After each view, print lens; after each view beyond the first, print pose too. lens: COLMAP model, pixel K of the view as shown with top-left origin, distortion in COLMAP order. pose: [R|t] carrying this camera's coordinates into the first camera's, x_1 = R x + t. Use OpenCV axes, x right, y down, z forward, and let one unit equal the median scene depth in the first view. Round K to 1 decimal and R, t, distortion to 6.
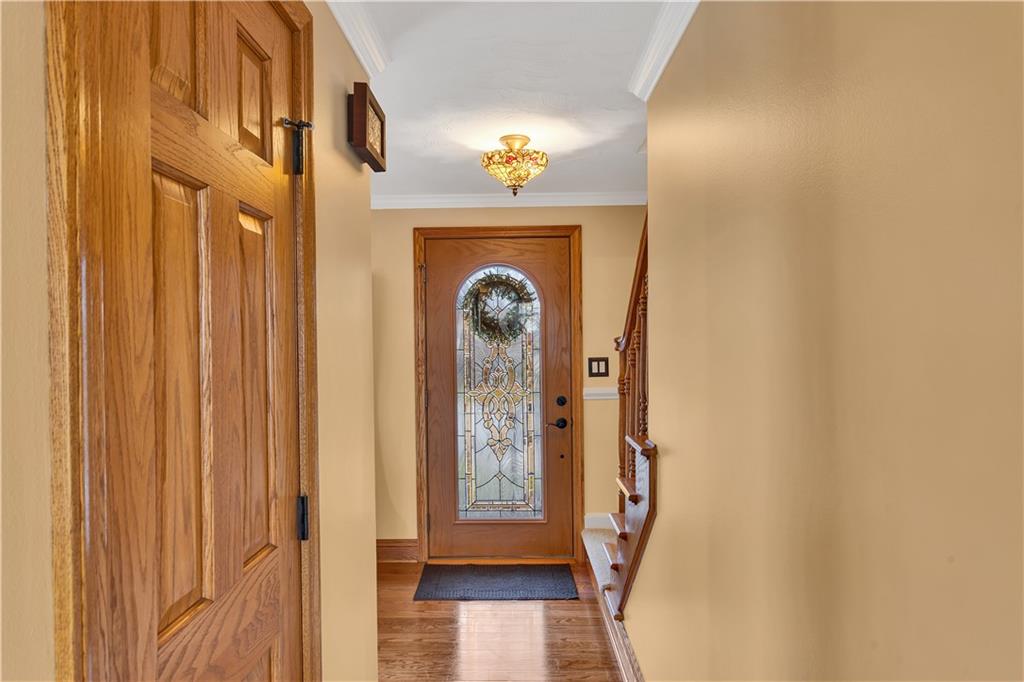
lens RADIAL K [[479.6, 0, 503.0], [0, 479.6, 341.1], [0, 0, 1]] dist [0.002185, 0.000043]
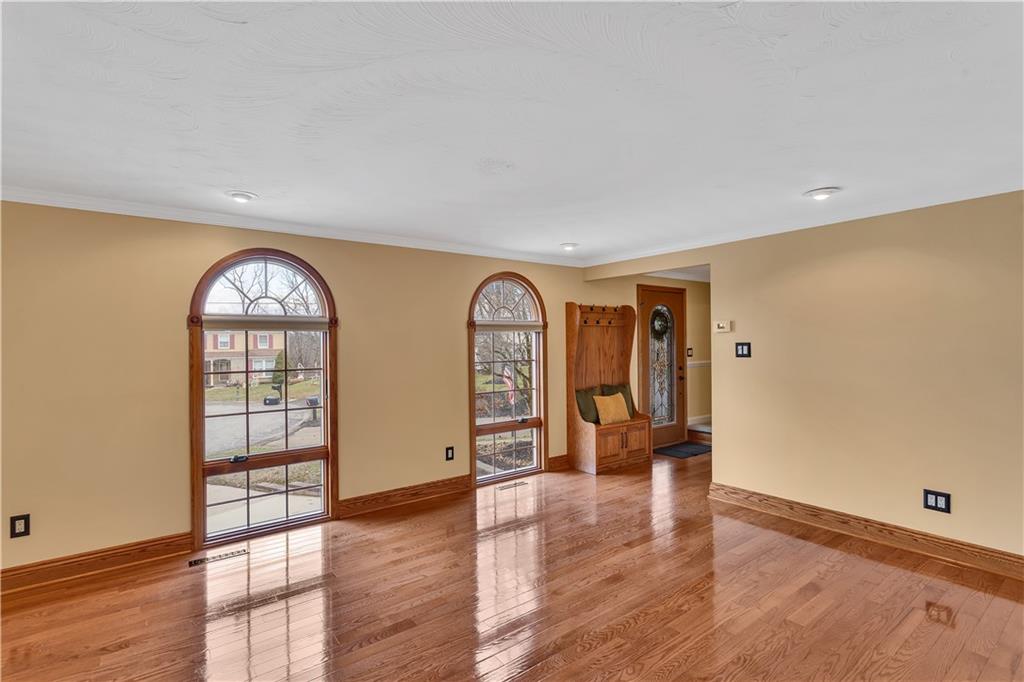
lens RADIAL K [[479.6, 0, 503.0], [0, 479.6, 341.1], [0, 0, 1]] dist [0.002185, 0.000043]
pose [[0.788299, -0.002368, 0.615287, -1.864278], [0.009264, 0.999925, -0.008021, 0.011681], [-0.615222, 0.012024, 0.788262, -0.233300]]
